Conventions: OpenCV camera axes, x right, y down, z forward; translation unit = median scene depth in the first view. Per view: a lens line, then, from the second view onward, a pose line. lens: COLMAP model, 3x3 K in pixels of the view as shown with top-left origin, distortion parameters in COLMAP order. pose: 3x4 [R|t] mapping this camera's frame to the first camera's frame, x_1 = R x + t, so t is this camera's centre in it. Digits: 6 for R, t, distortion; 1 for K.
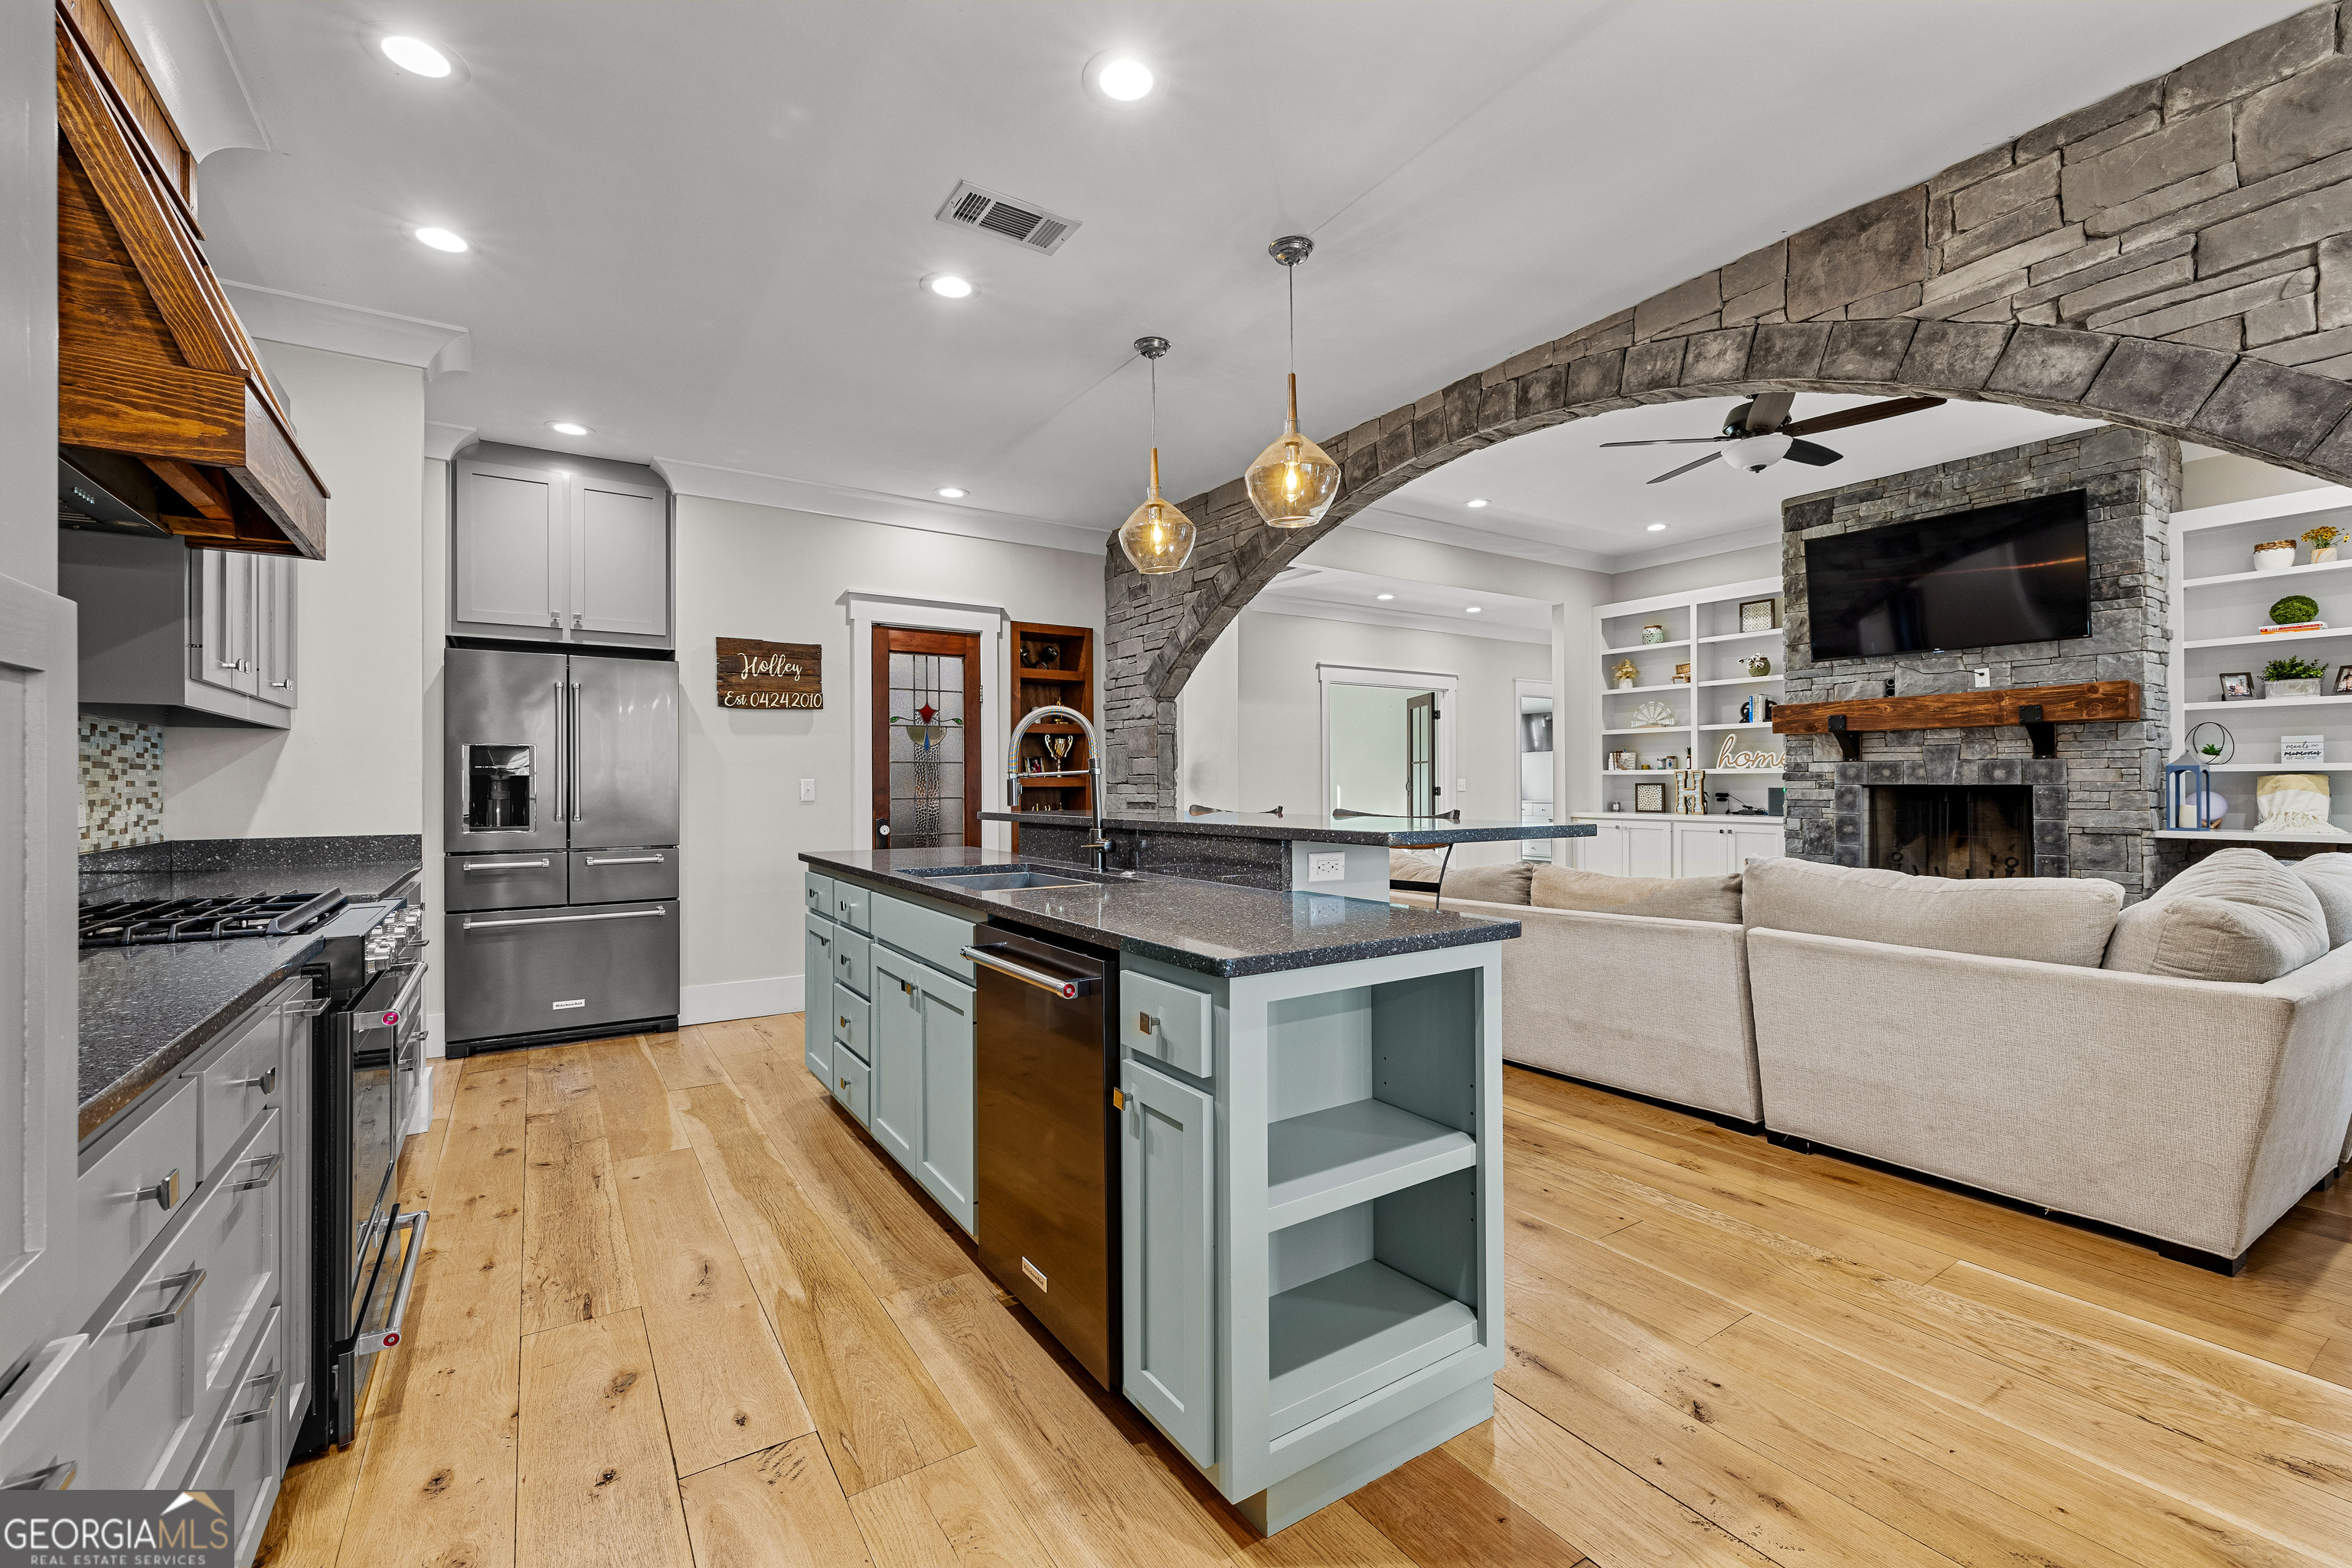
lens RADIAL K [[991.4, 0, 1181.5], [0, 991.4, 778.9], [0, 0, 1]] dist [0.003623, -0.000639]
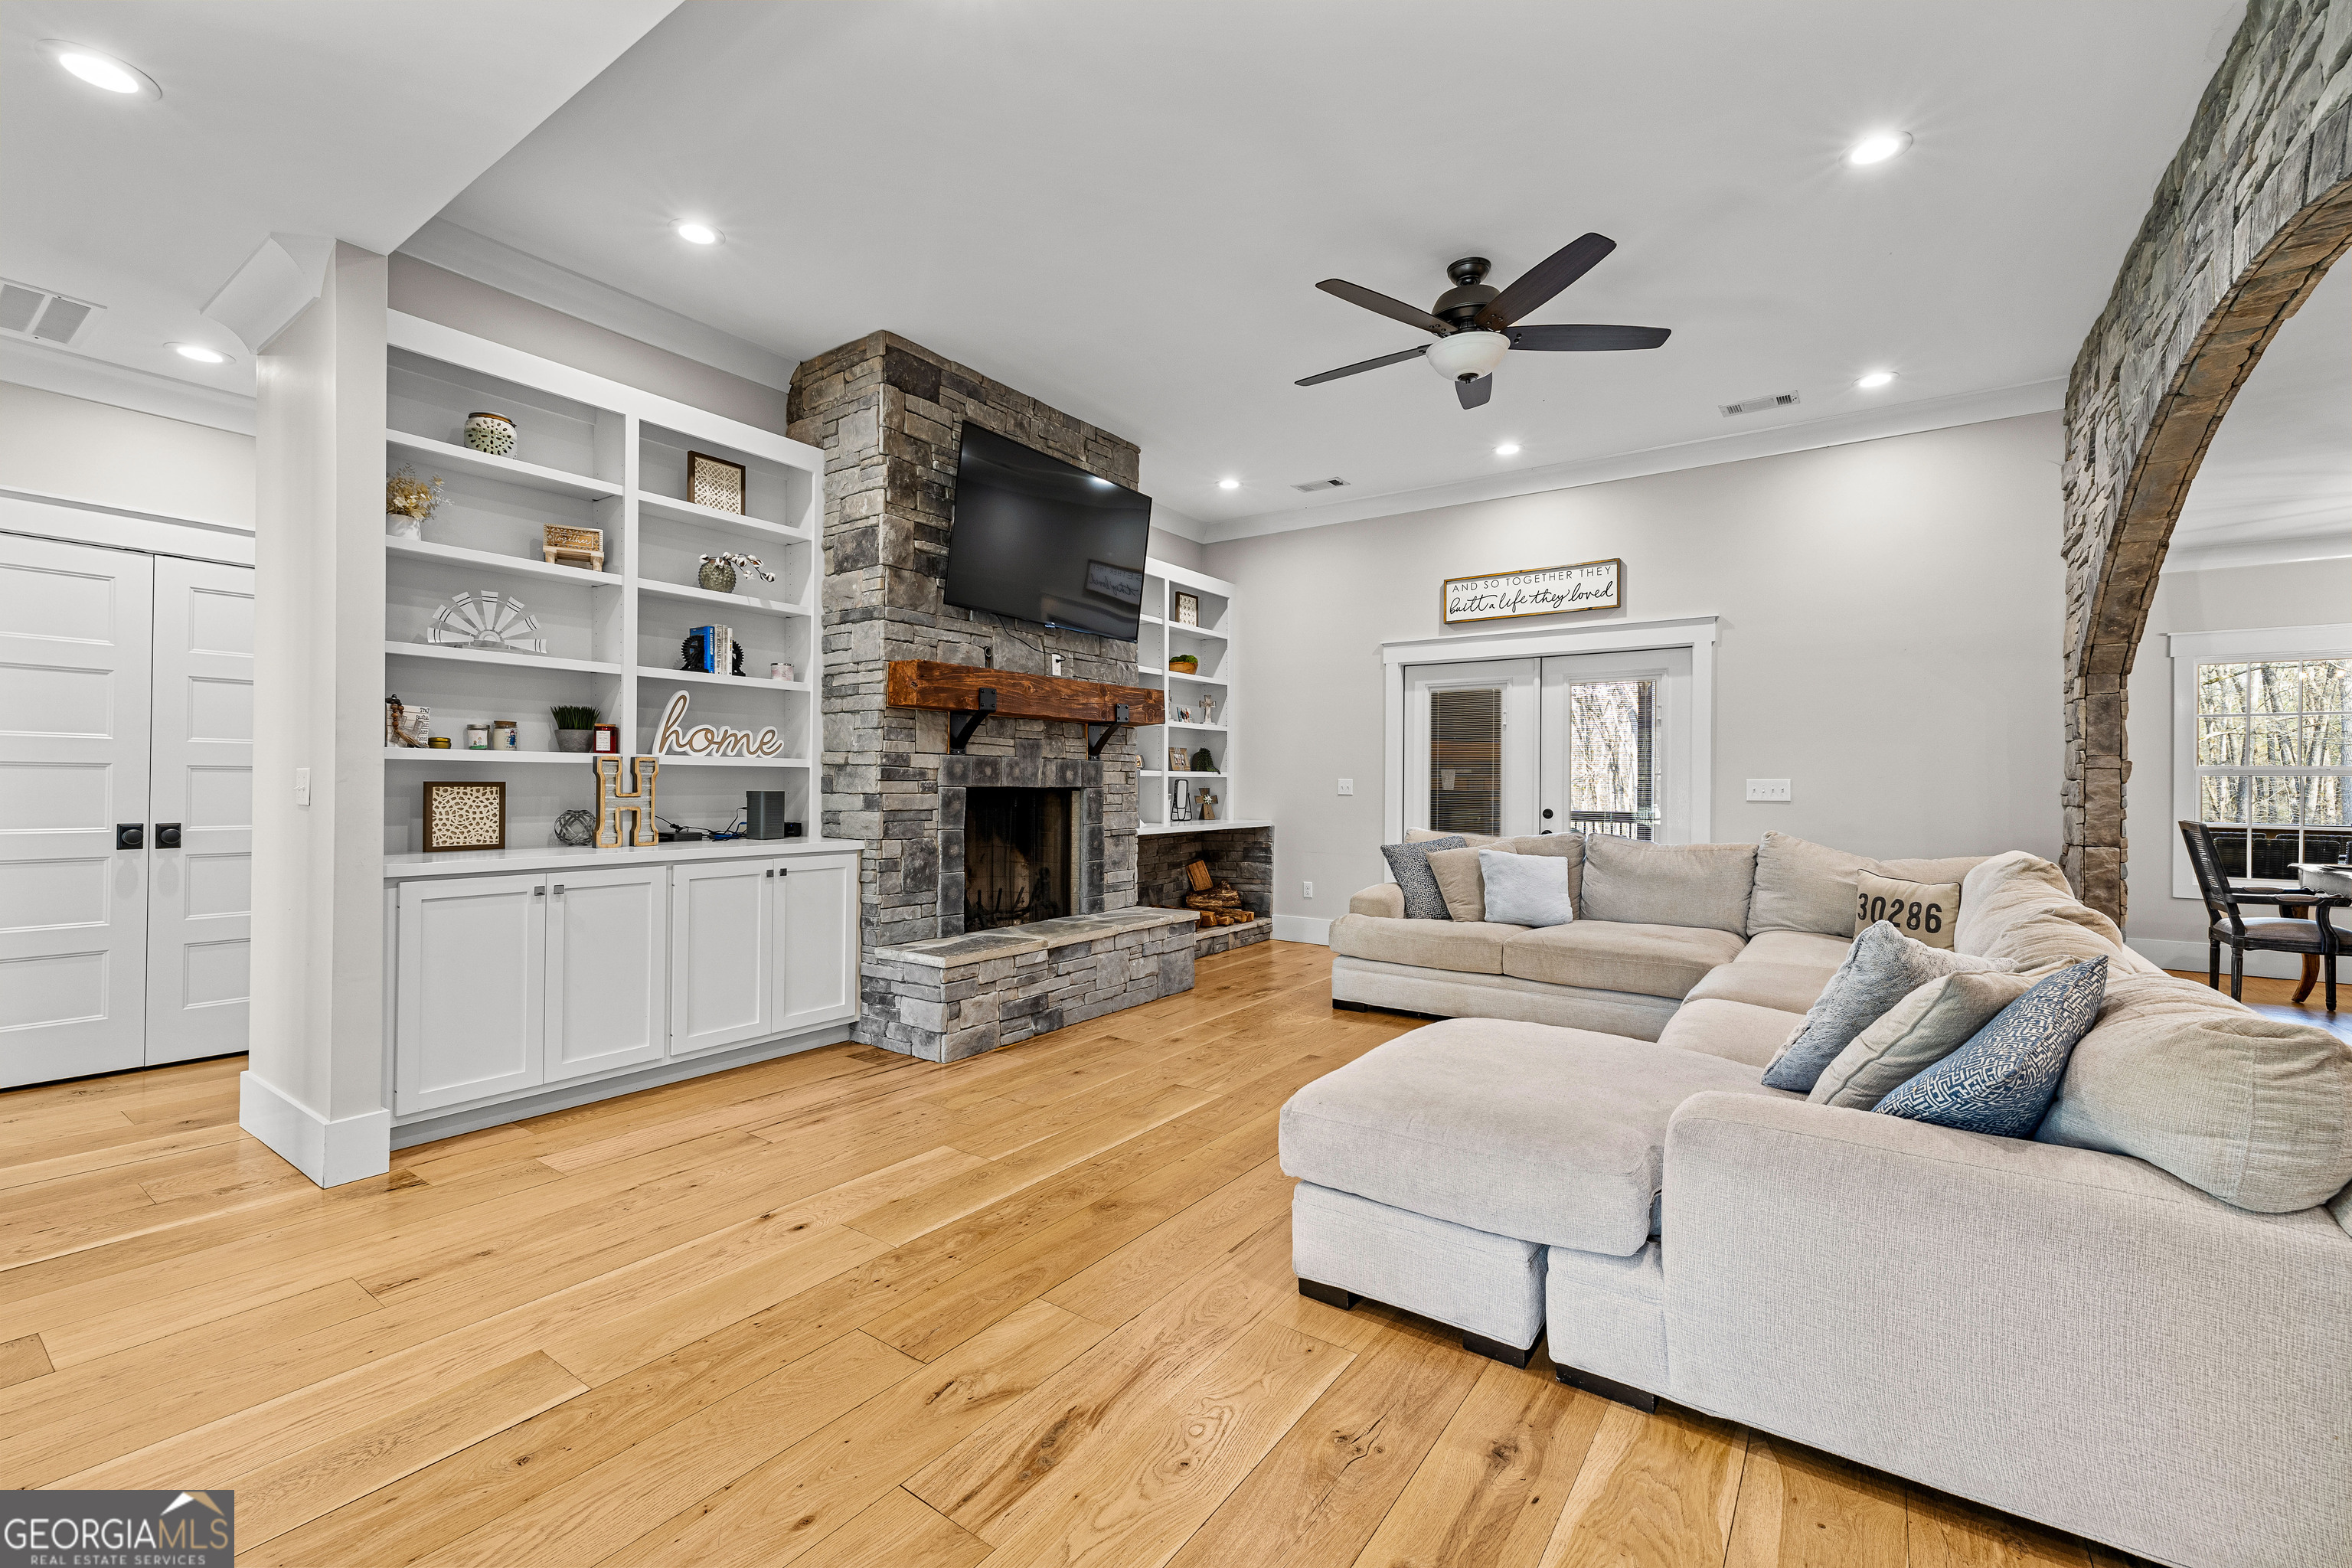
lens RADIAL K [[991.4, 0, 1168.0], [0, 991.4, 780.2], [0, 0, 1]] dist [0.003623, -0.000639]
pose [[-0.356492, 0.002987, 0.934294, -0.039934], [-0.011425, 0.999906, -0.007556, 0.004608], [-0.934229, -0.013368, -0.356424, 1.112329]]
